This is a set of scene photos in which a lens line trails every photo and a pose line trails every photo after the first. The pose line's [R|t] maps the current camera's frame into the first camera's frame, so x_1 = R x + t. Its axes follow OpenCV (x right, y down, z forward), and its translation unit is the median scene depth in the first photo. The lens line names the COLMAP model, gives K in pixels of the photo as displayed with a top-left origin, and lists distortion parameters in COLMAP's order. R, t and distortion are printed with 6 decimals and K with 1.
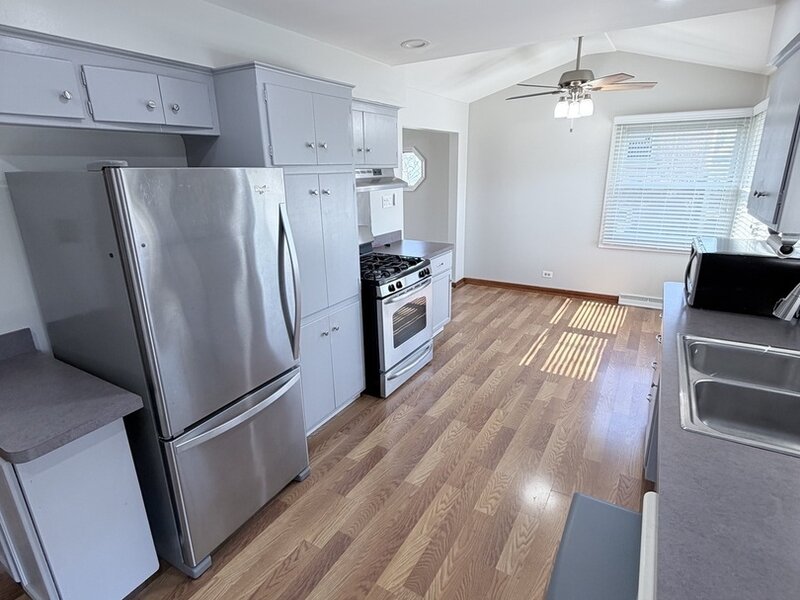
lens RADIAL K [[429.4, 0, 401.4], [0, 429.4, 300.7], [0, 0, 1]] dist [0.012805, -0.000302]
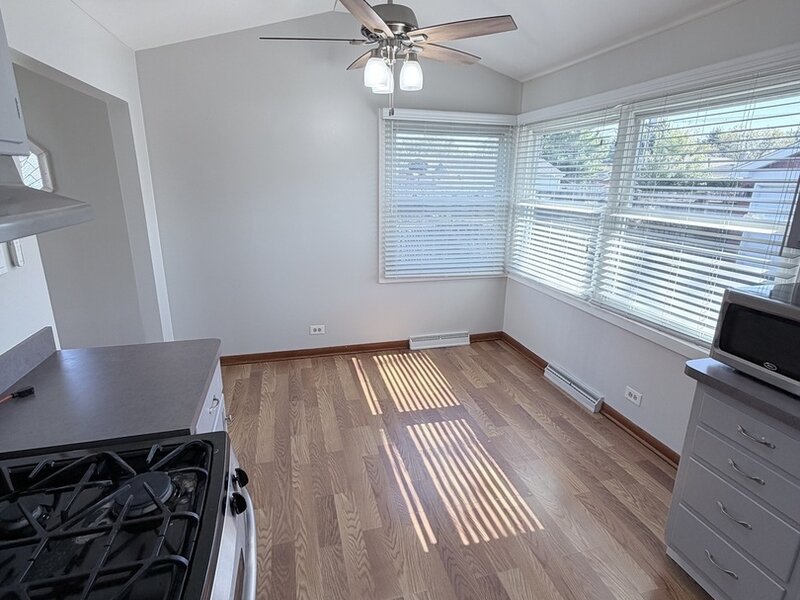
lens RADIAL K [[429.4, 0, 400.2], [0, 429.4, 295.8], [0, 0, 1]] dist [0.012805, -0.000302]
pose [[0.698200, -0.168322, 0.695834, -0.042231], [0.193474, 0.980164, 0.042970, -0.139306], [-0.689264, 0.104624, 0.716916, 0.485355]]
